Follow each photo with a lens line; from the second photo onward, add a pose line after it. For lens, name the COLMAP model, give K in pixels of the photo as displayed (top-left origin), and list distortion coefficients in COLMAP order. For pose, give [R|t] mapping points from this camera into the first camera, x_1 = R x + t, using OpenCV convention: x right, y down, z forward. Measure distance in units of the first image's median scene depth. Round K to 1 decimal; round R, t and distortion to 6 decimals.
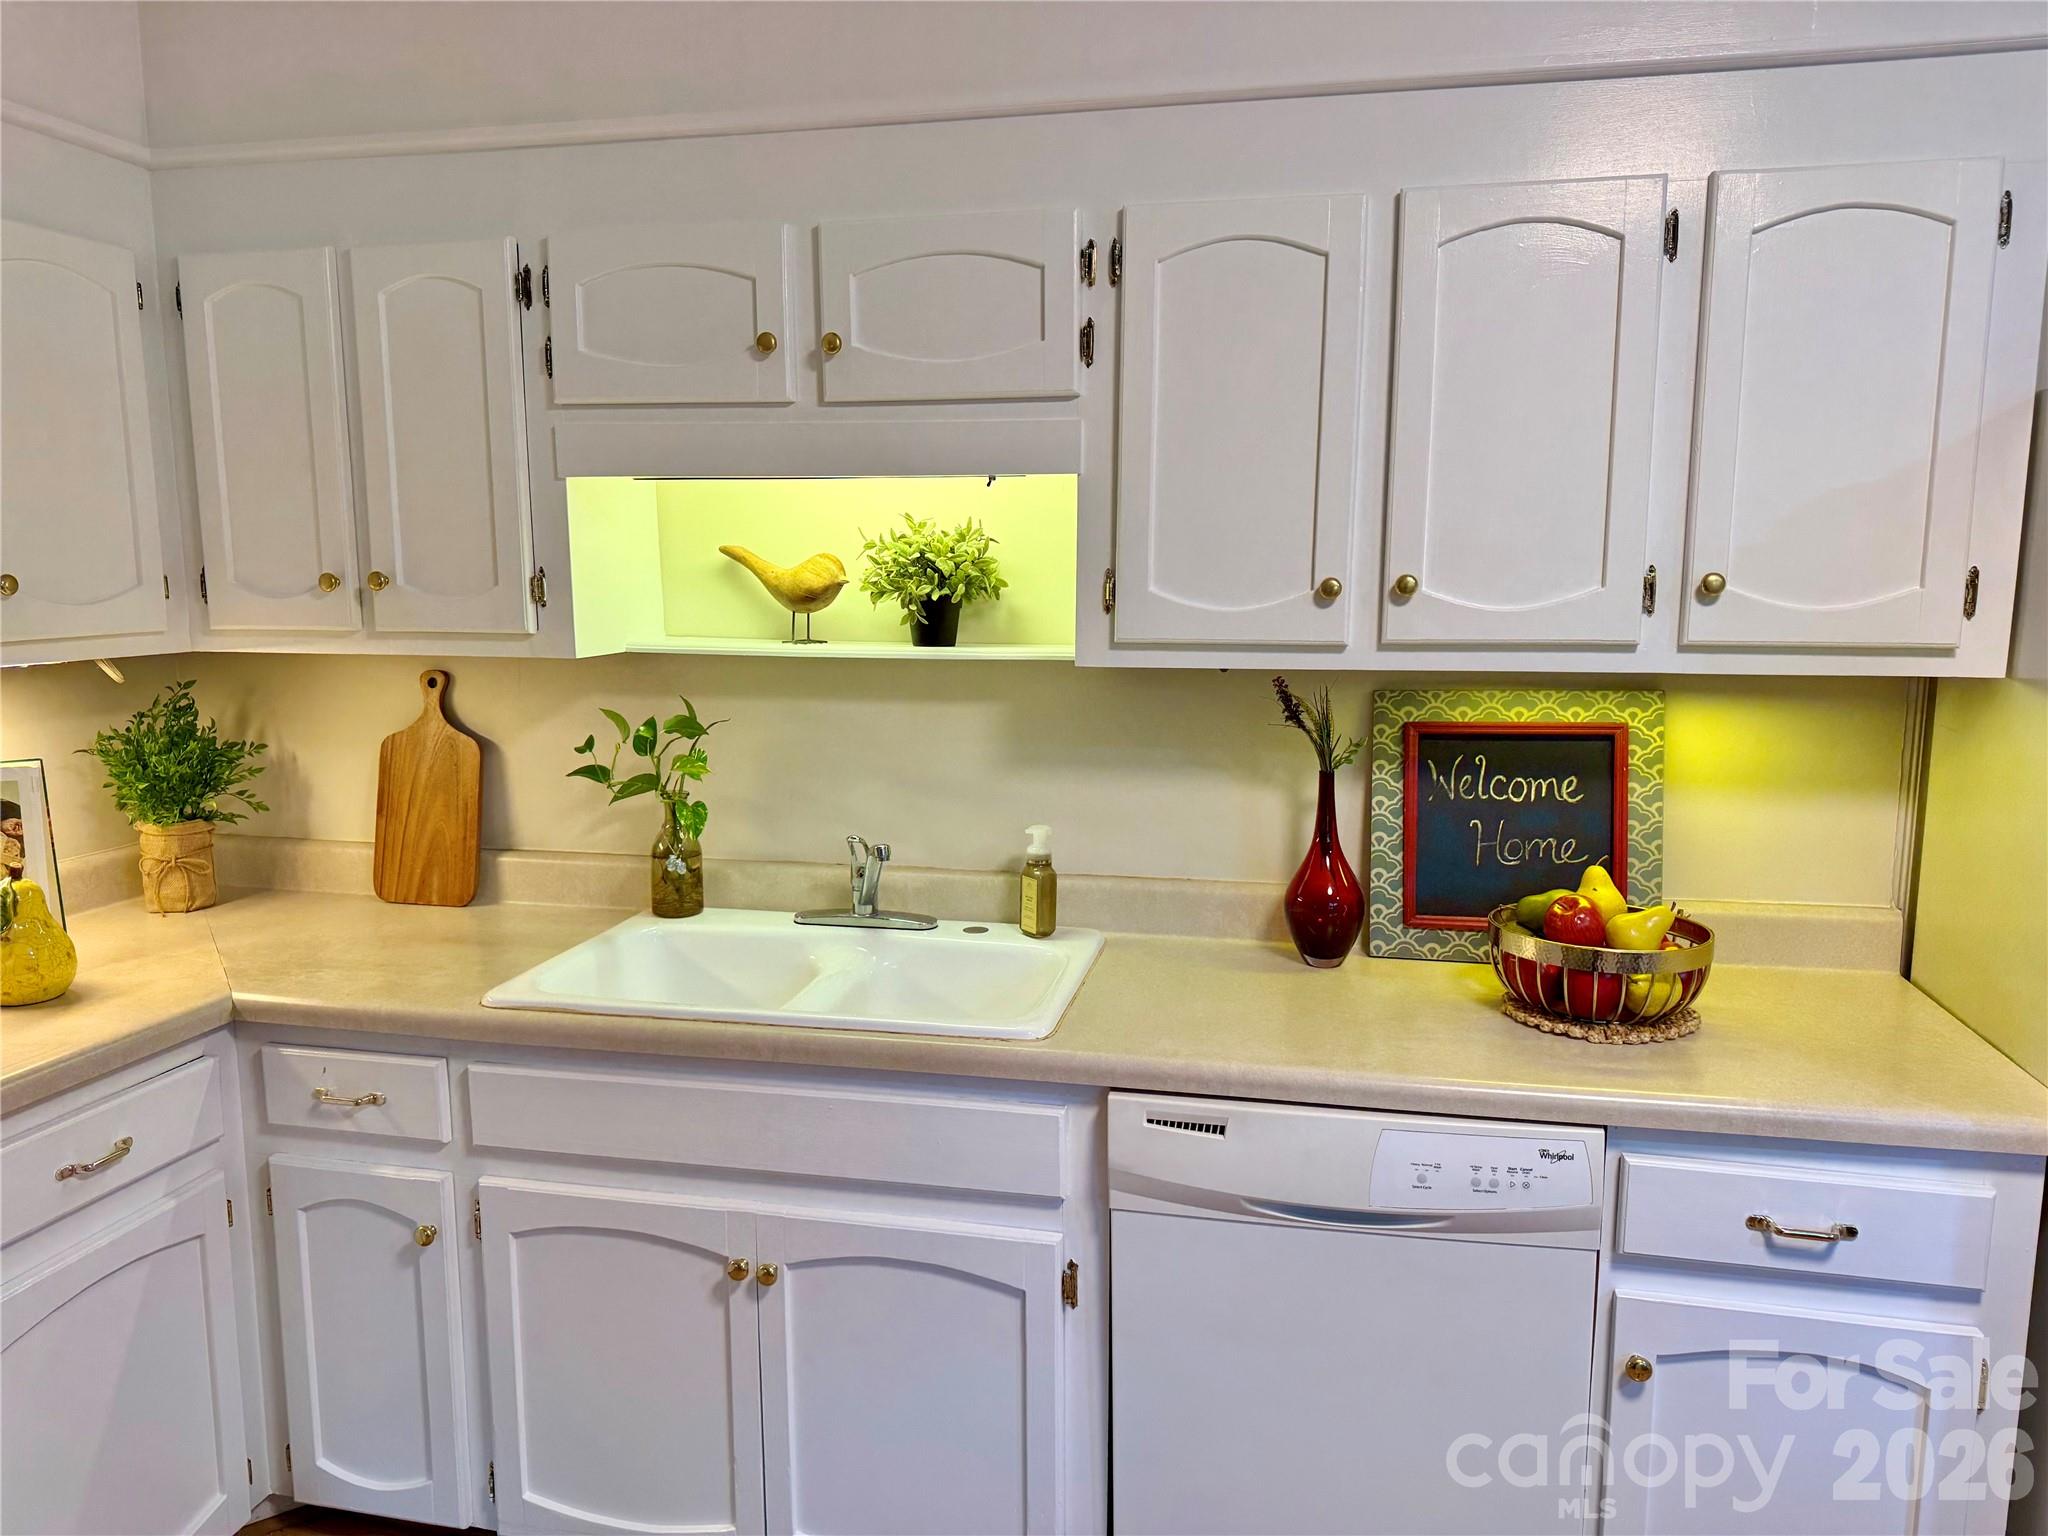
lens RADIAL K [[1429.0, 0, 1017.4], [0, 1429.0, 769.7], [0, 0, 1]] dist [0.077072, -0.101045]
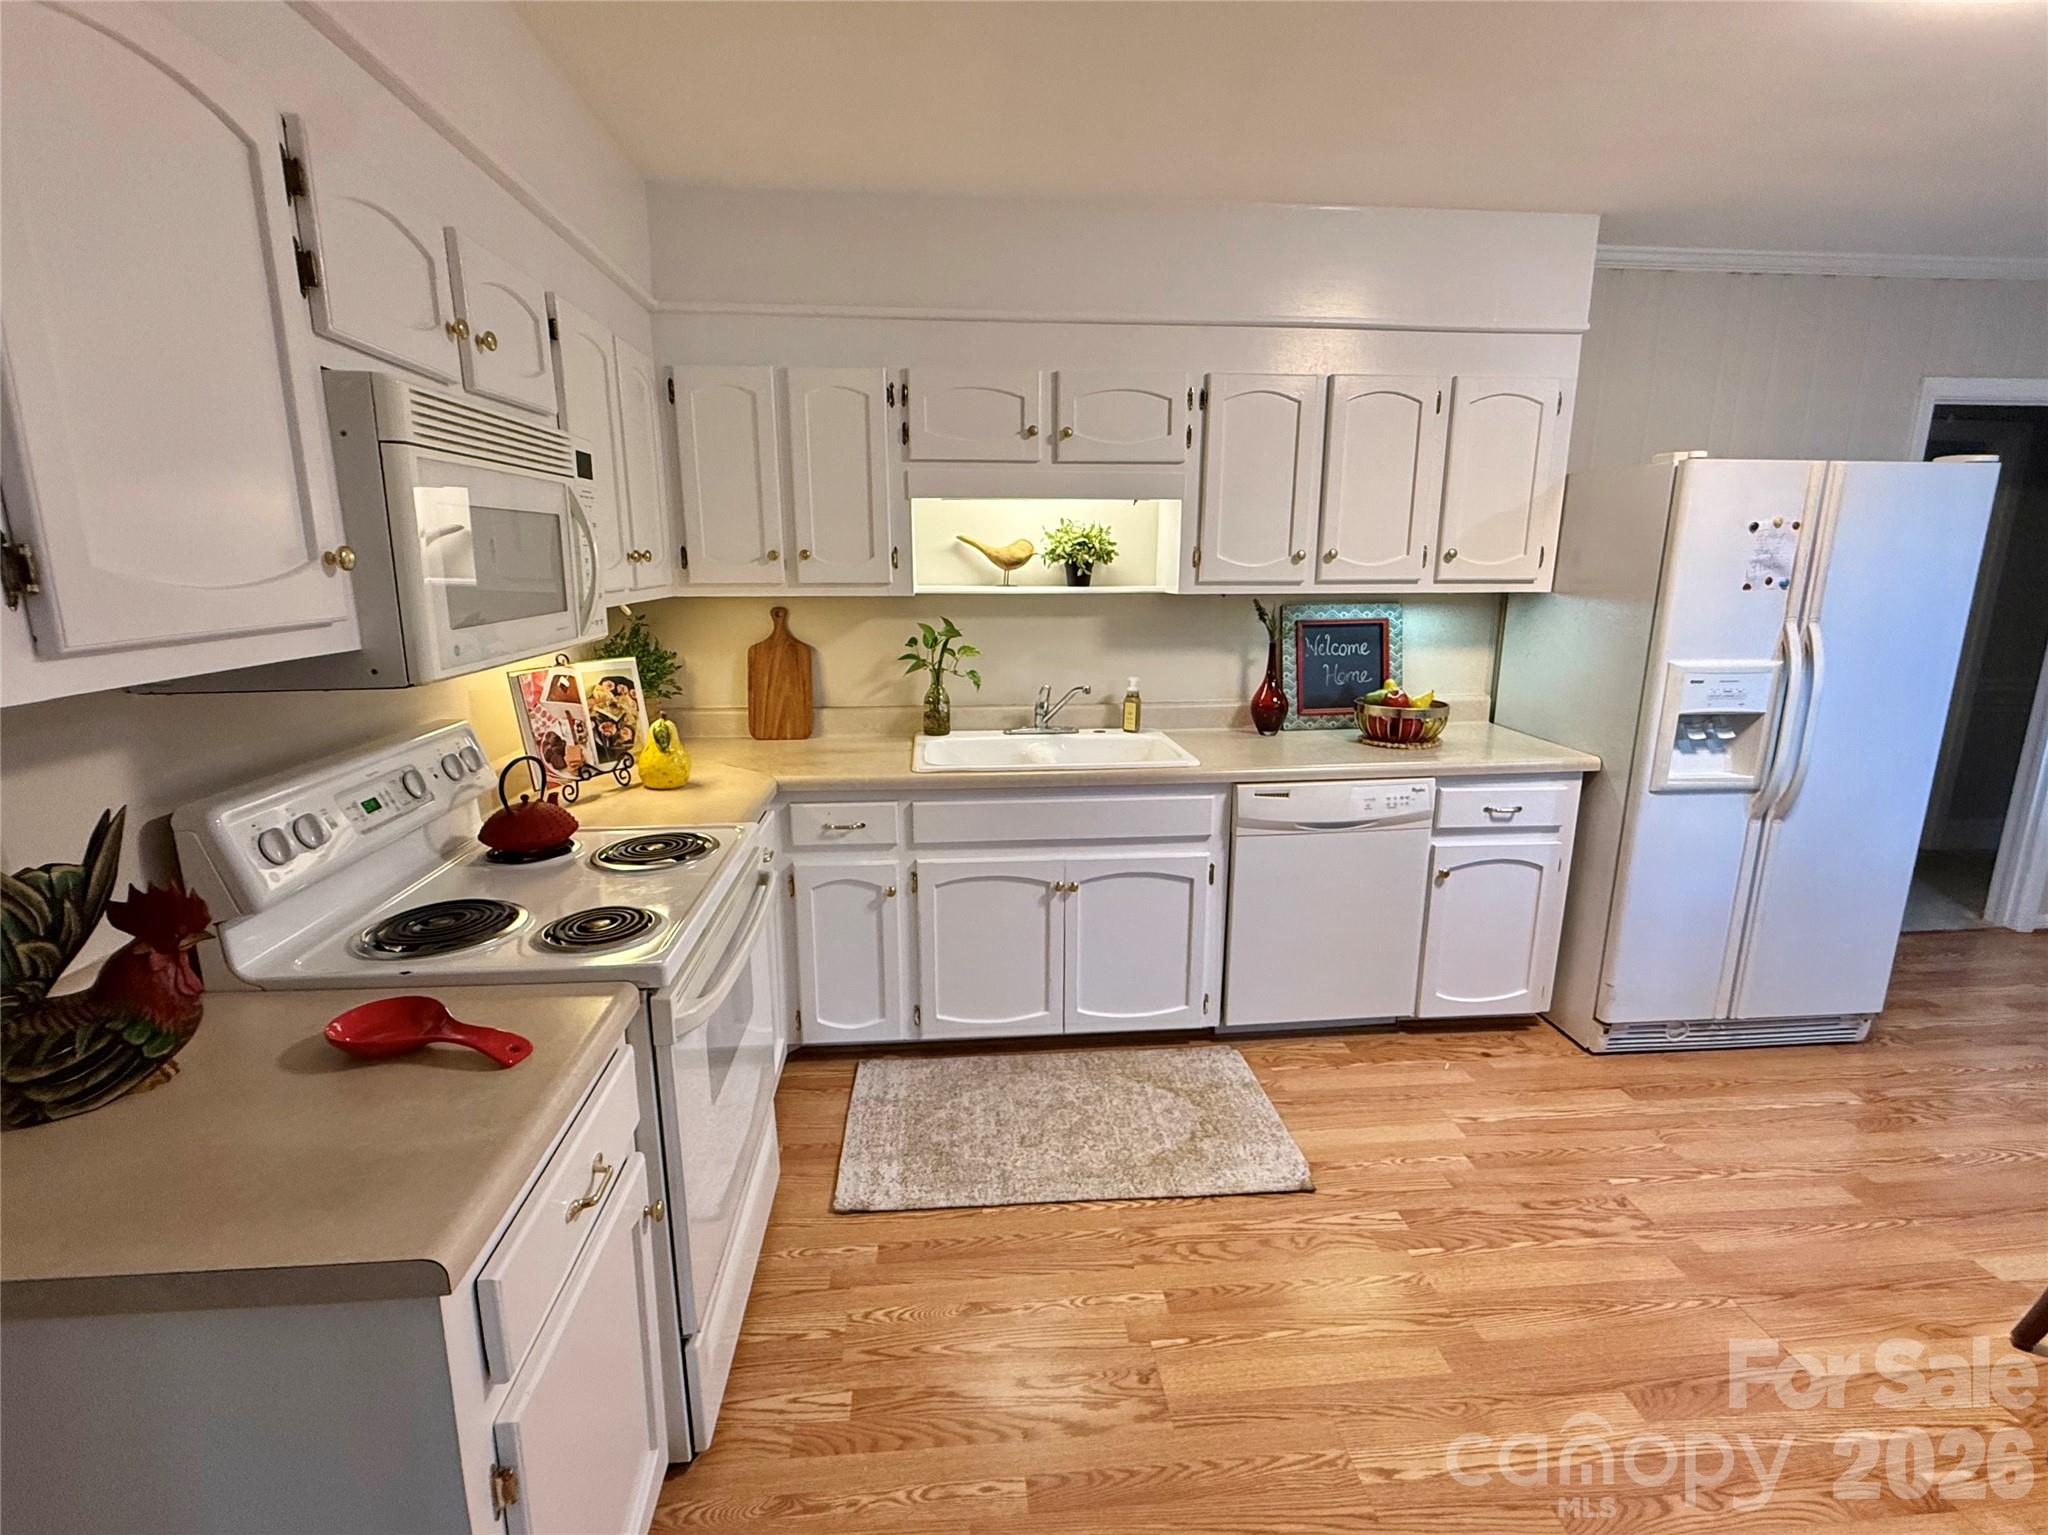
lens RADIAL K [[959.4, 0, 1024.0], [0, 959.4, 767.5], [0, 0, 1]] dist [0.001621, -0.000003]
pose [[0.954330, -0.066101, 0.291349, -0.556422], [0.043134, 0.995484, 0.084568, 0.047564], [-0.295623, -0.068139, 0.952871, -0.262087]]
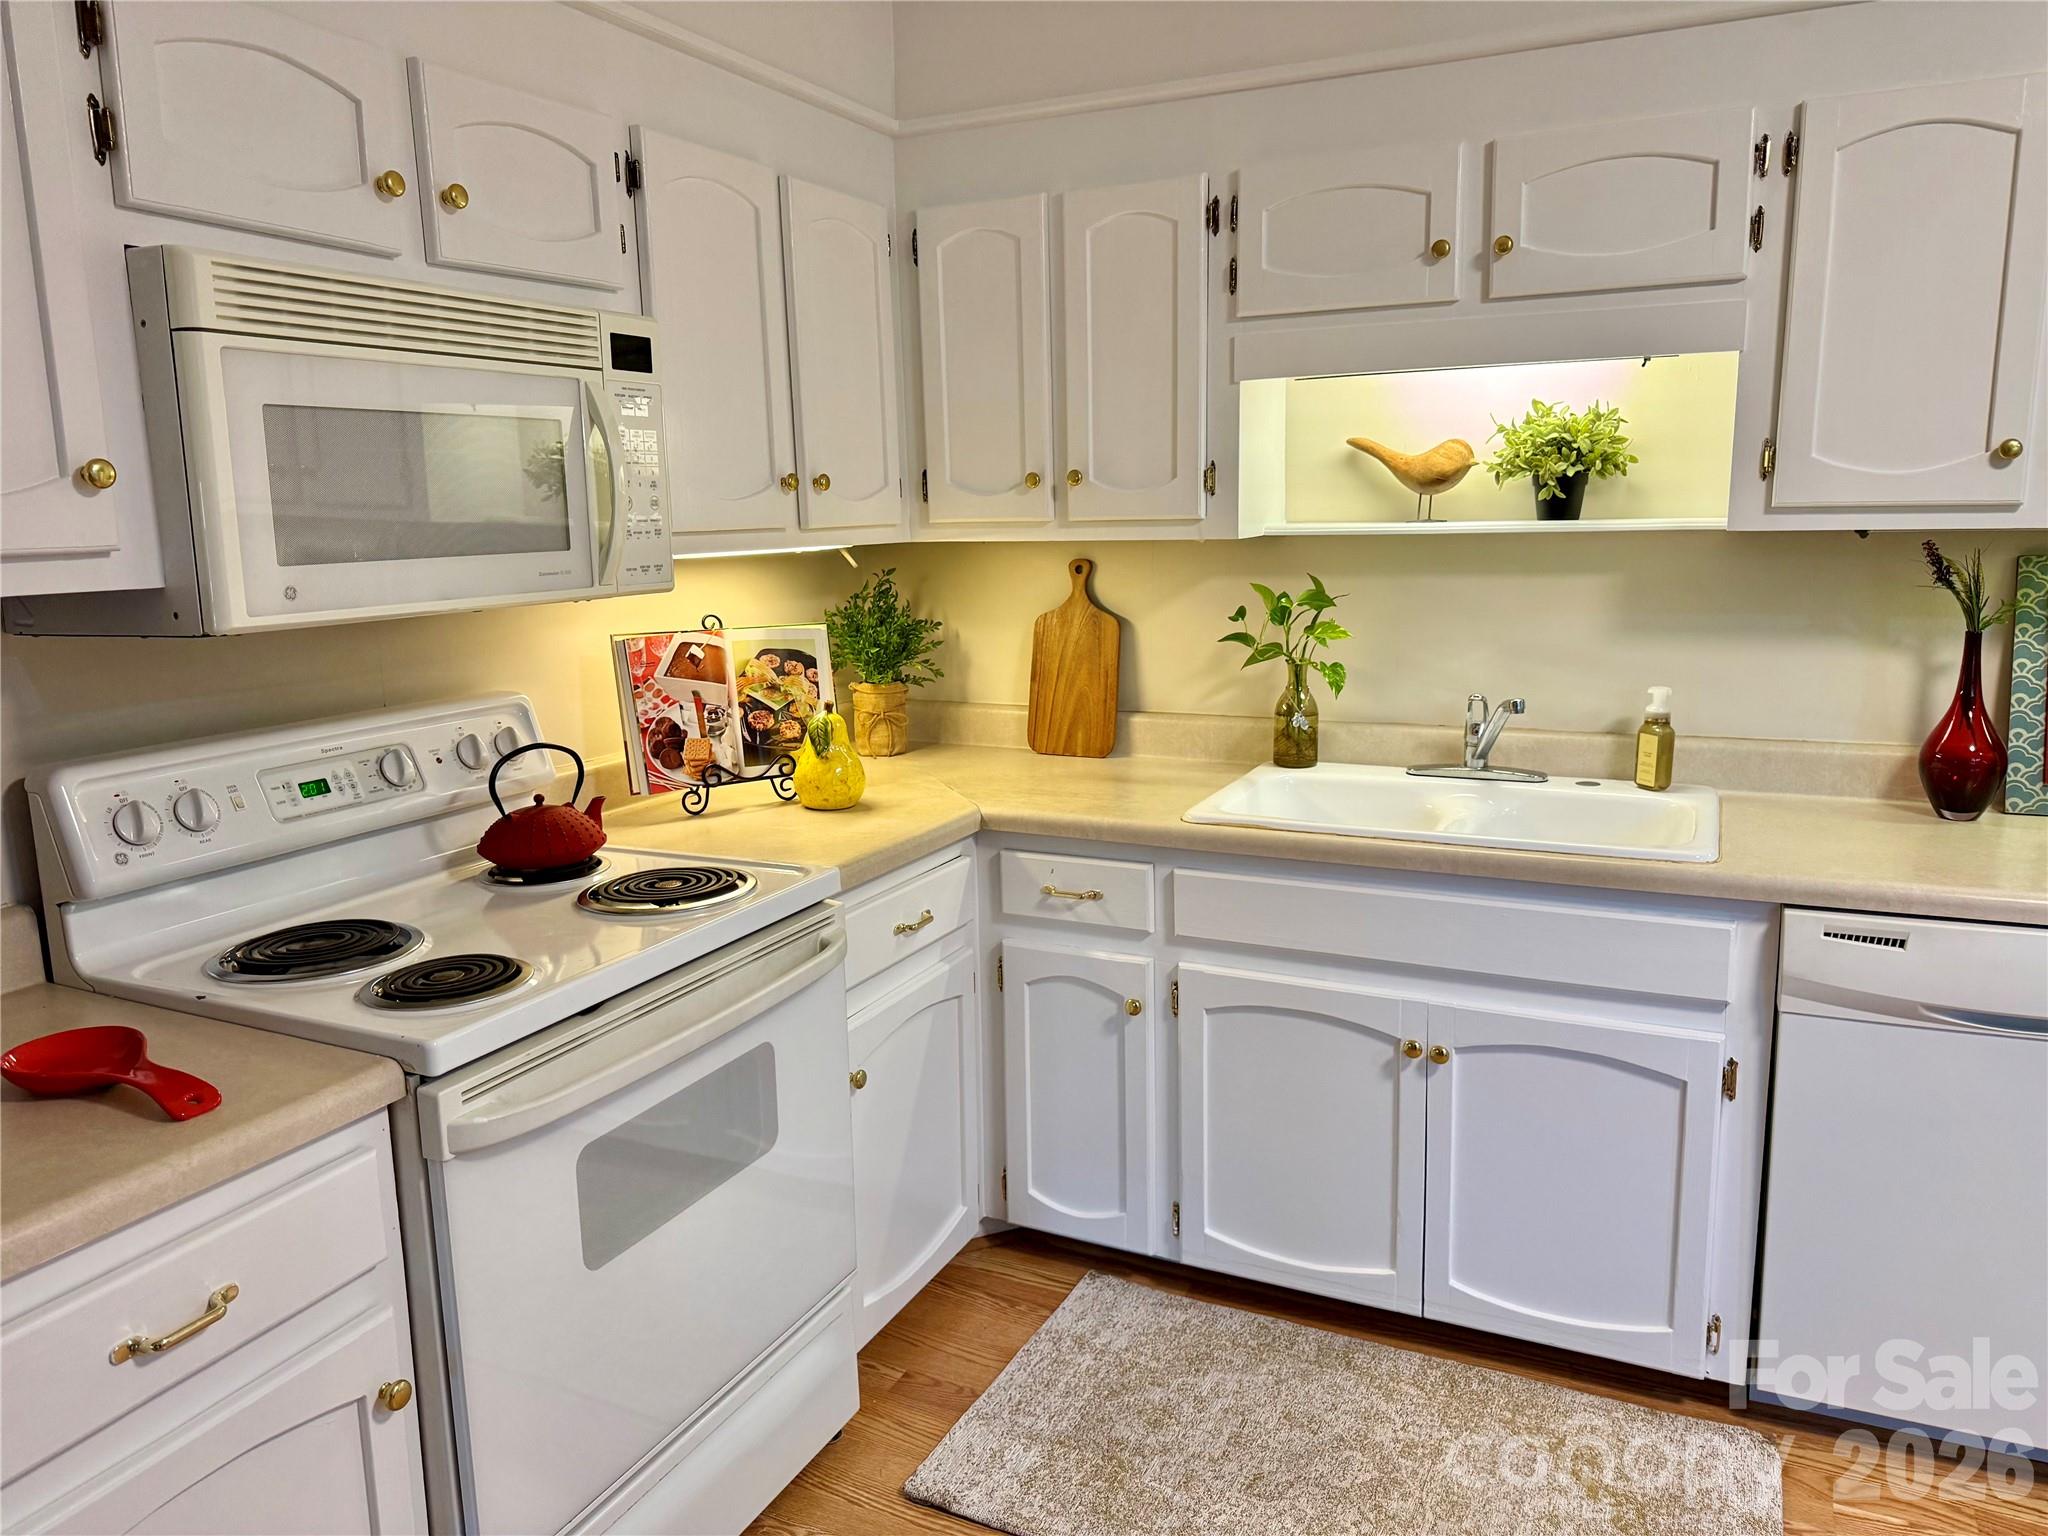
lens RADIAL K [[1438.5, 0, 1031.8], [0, 1438.5, 758.1], [0, 0, 1]] dist [0.139874, -0.209387]
pose [[0.973387, 0.020639, -0.228237, -0.199891], [-0.012122, 0.999179, 0.038654, 0.058287], [0.228848, -0.034859, 0.972838, -0.193471]]
